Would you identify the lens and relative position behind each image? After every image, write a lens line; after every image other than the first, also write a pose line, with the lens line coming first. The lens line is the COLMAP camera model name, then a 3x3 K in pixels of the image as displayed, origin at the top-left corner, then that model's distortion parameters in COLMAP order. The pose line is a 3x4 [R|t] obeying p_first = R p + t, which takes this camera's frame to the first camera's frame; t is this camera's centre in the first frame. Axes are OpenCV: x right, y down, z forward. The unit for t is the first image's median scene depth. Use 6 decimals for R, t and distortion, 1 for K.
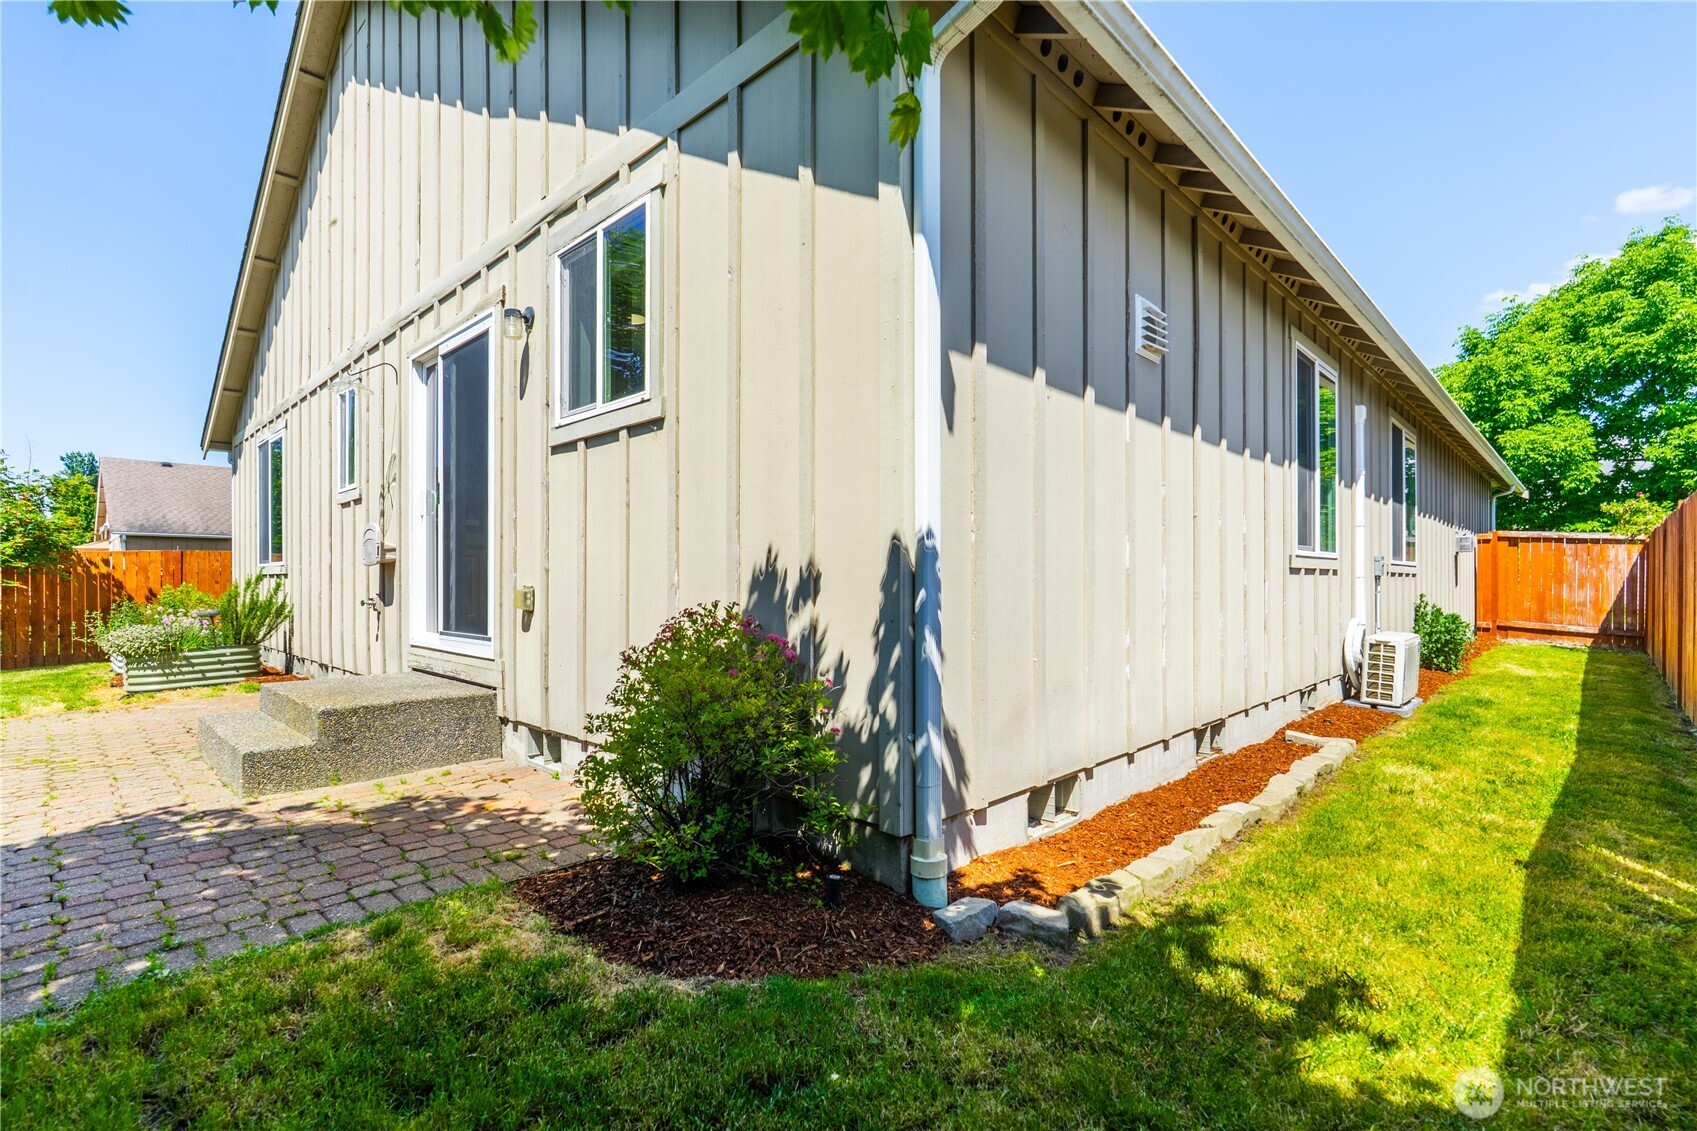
lens RADIAL K [[775.6, 0, 850.0], [0, 775.6, 574.5], [0, 0, 1]] dist [-0.004486, 0.002717]
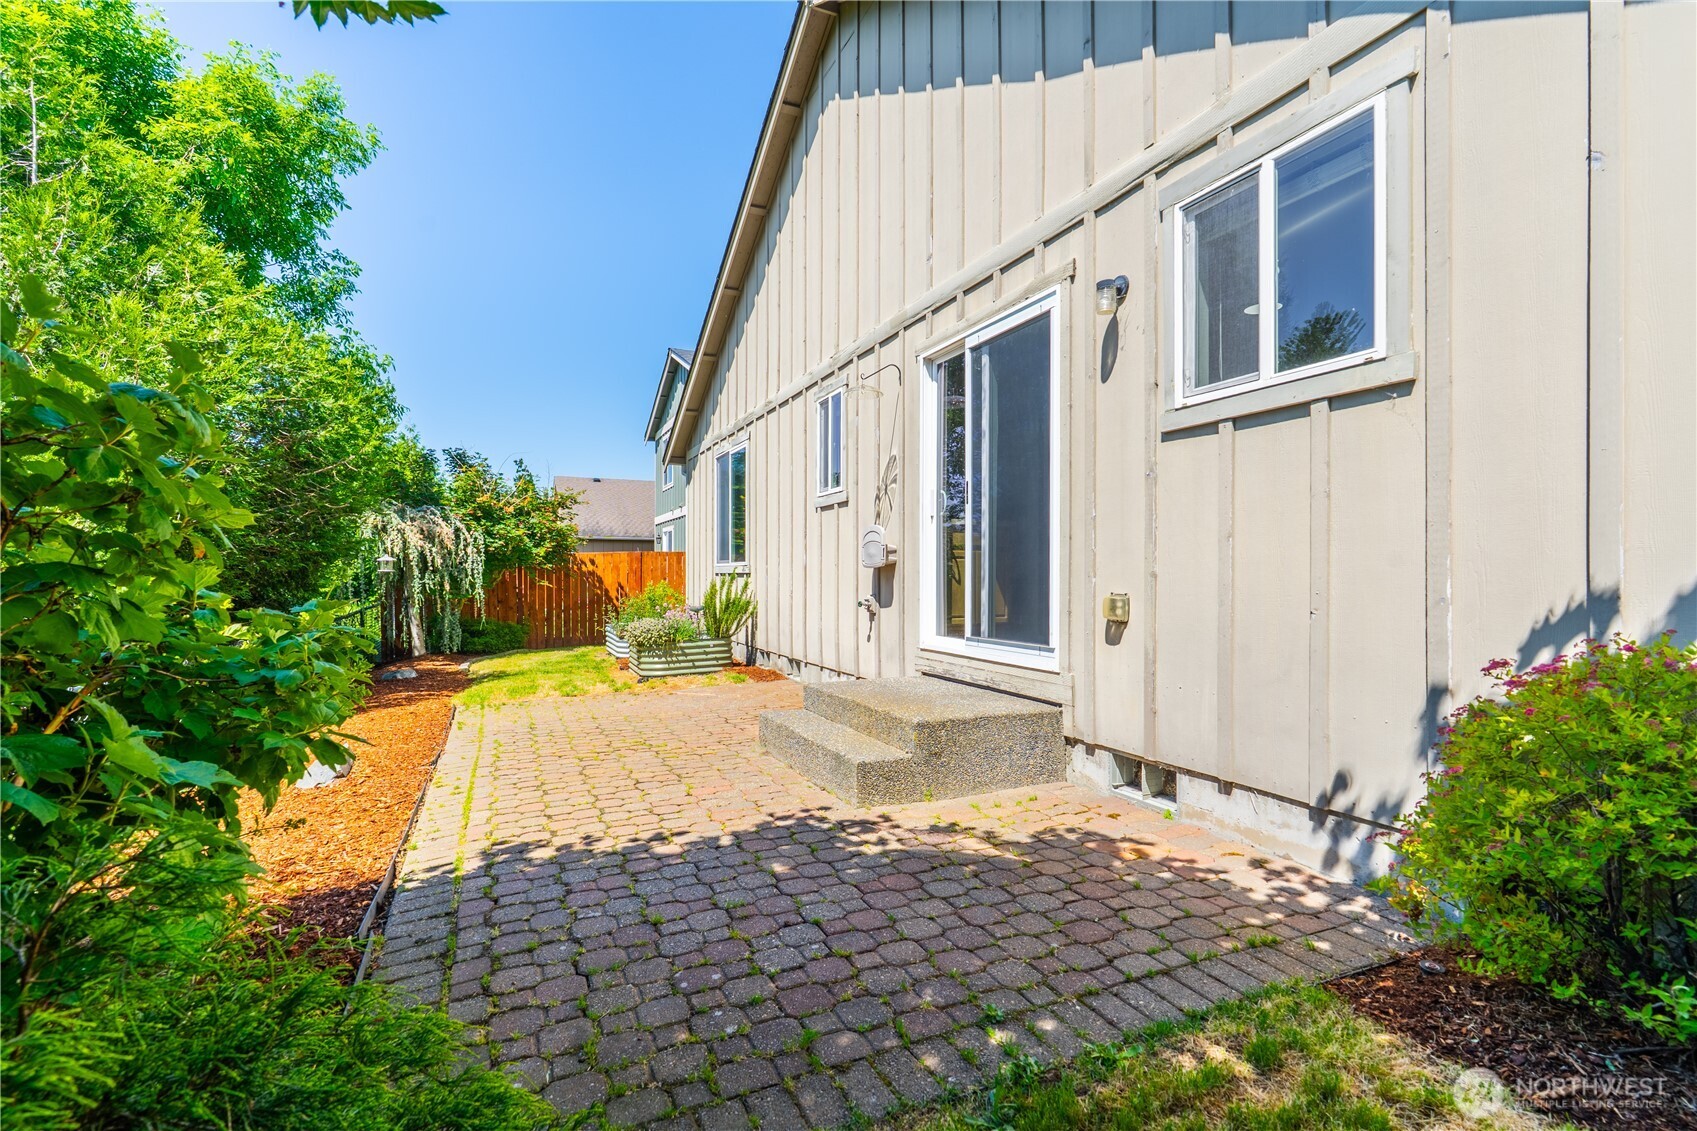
lens RADIAL K [[775.6, 0, 849.2], [0, 775.6, 565.8], [0, 0, 1]] dist [-0.004486, 0.002717]
pose [[0.931041, 0.000266, -0.364915, -0.357759], [-0.002415, 0.999982, -0.005431, -0.009951], [0.364907, 0.005937, 0.931025, 0.066098]]
